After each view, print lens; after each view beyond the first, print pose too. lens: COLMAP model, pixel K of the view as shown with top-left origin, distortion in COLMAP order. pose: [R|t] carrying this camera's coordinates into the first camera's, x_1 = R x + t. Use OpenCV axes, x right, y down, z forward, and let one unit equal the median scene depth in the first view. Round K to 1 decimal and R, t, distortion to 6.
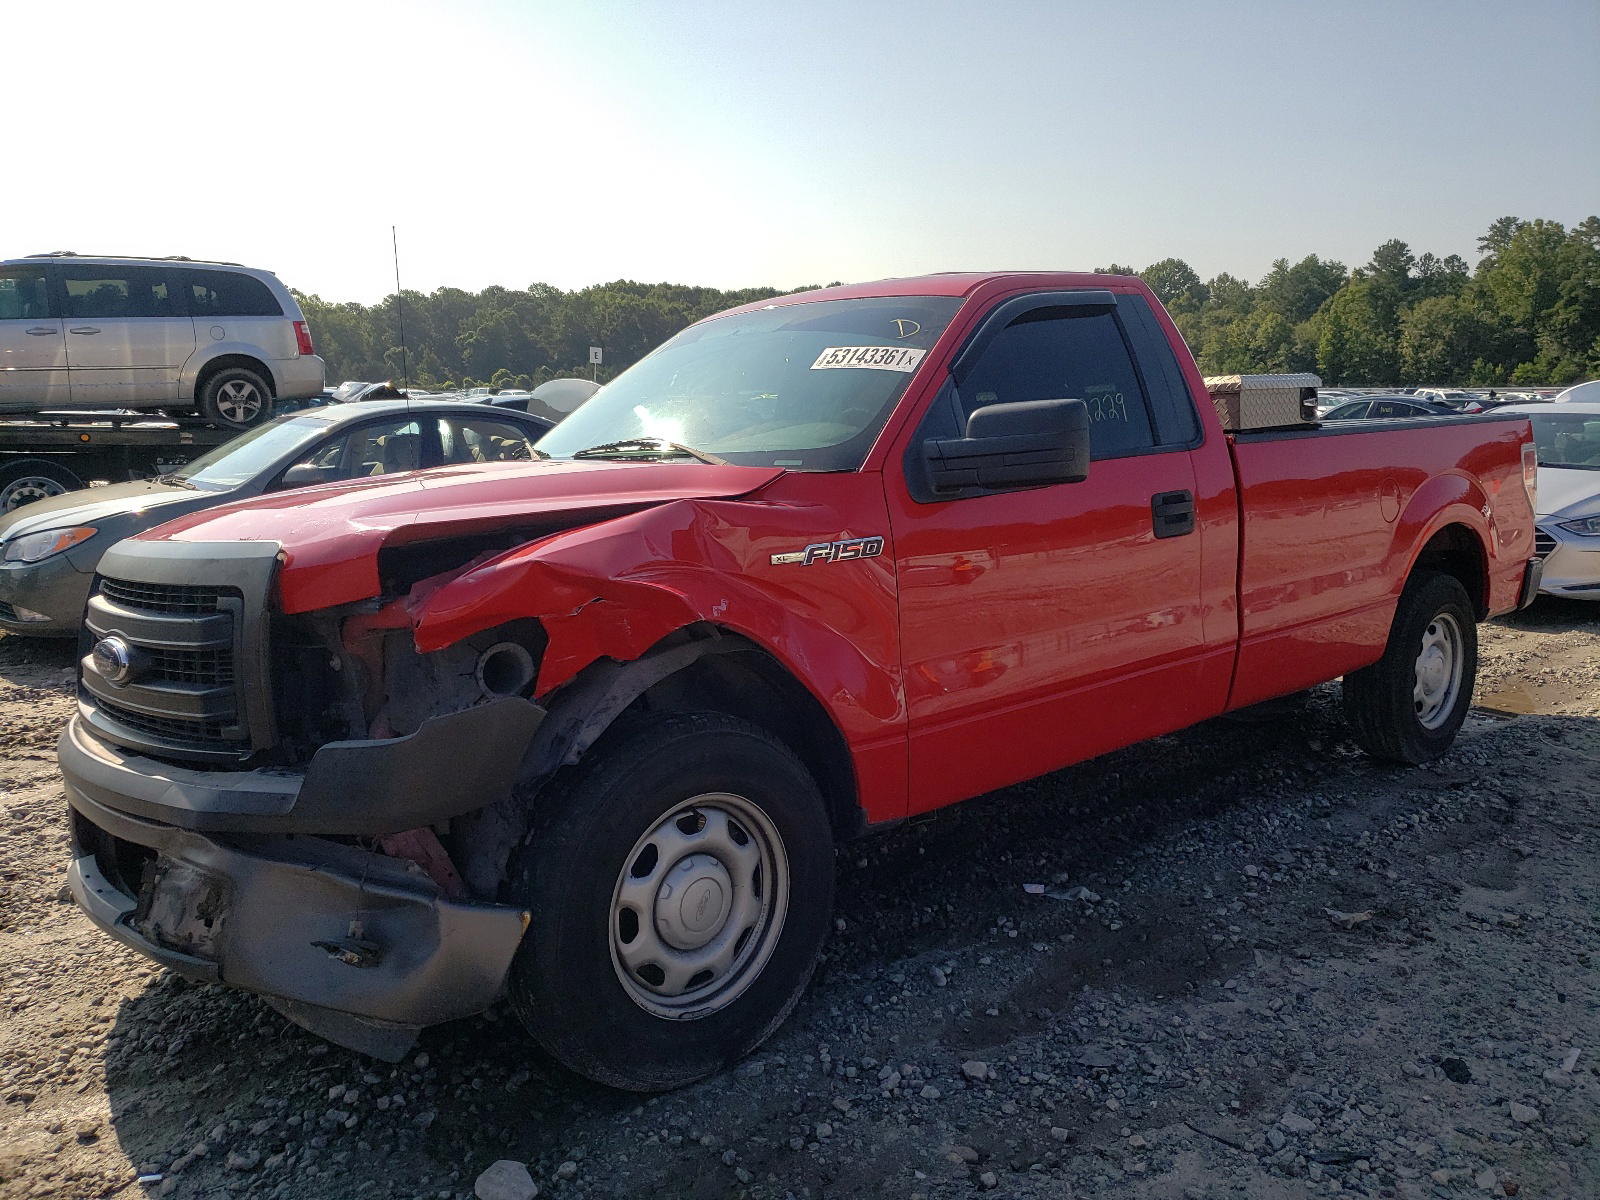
lens RADIAL K [[1236.4, 0, 780.1], [0, 1236.4, 603.7], [0, 0, 1]] dist [0.013487, 0.003423]
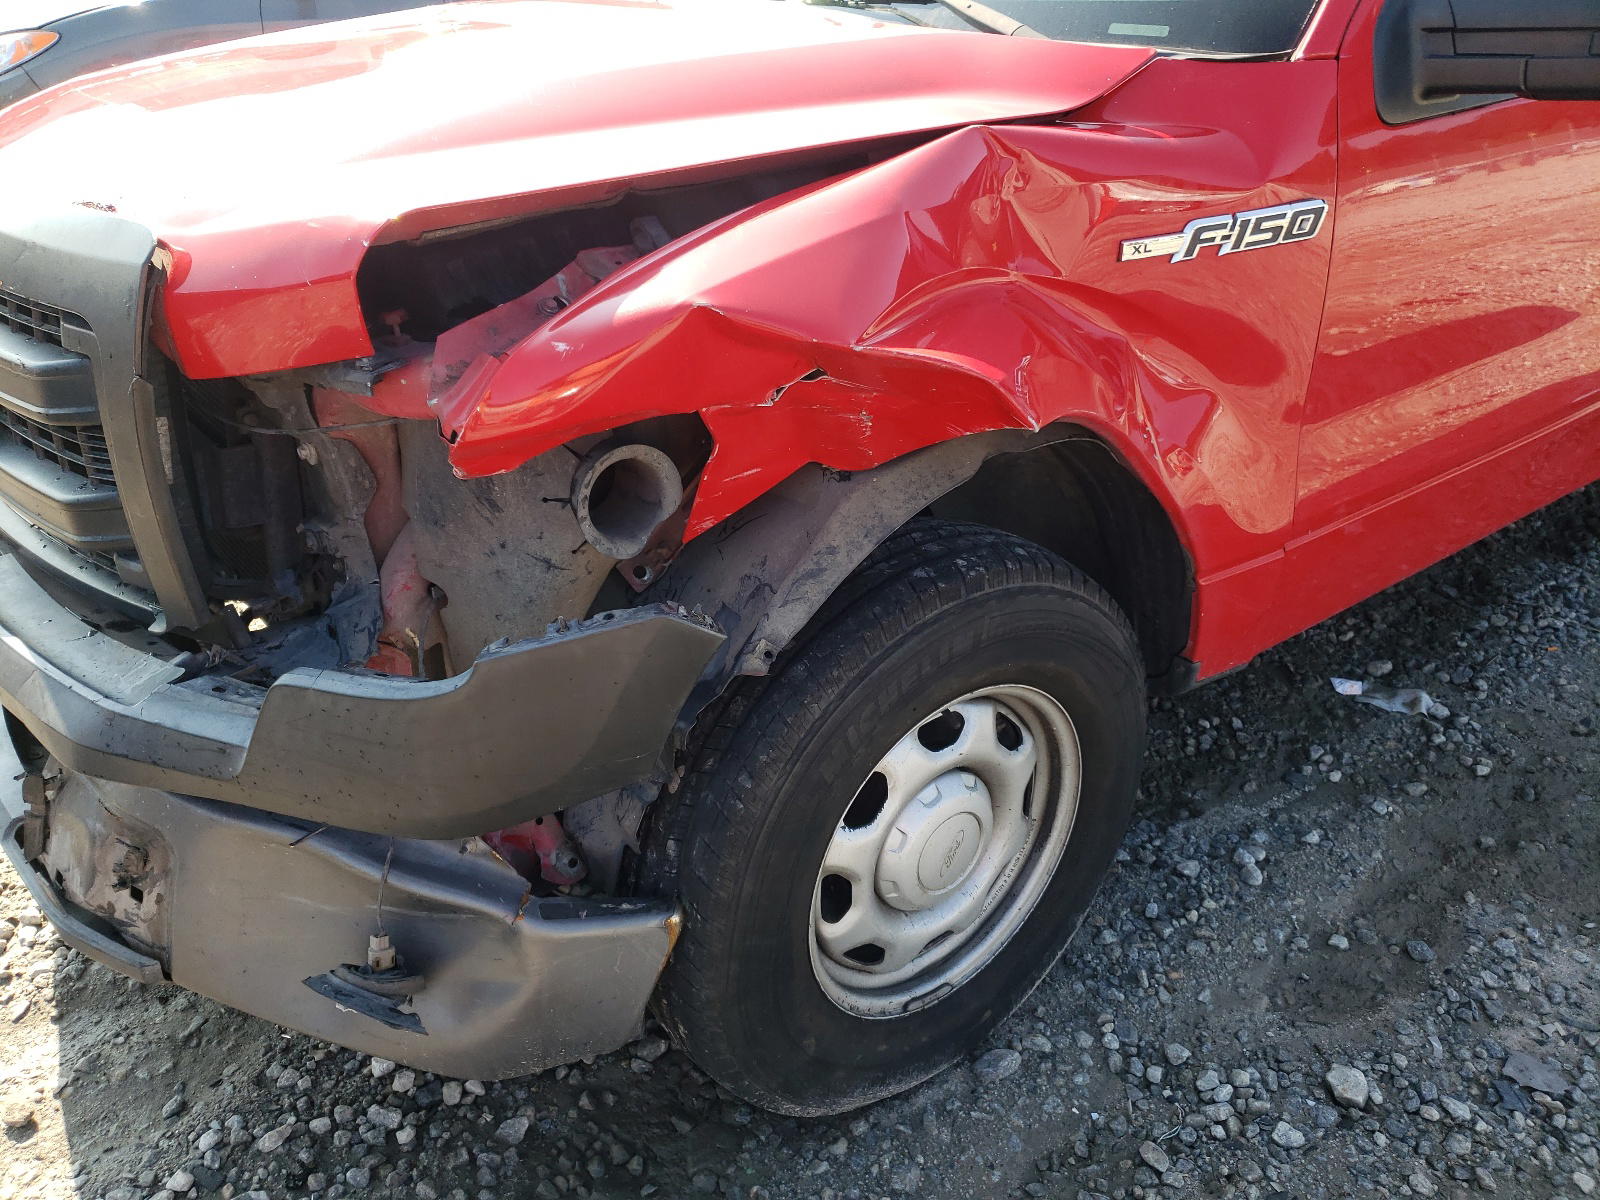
lens RADIAL K [[1236.4, 0, 780.1], [0, 1236.4, 603.7], [0, 0, 1]] dist [0.013487, 0.003423]
pose [[0.997825, 0.051196, -0.041515, -0.127492], [-0.032426, 0.929635, 0.367053, -0.088702], [0.057386, -0.364908, 0.929273, 0.477751]]
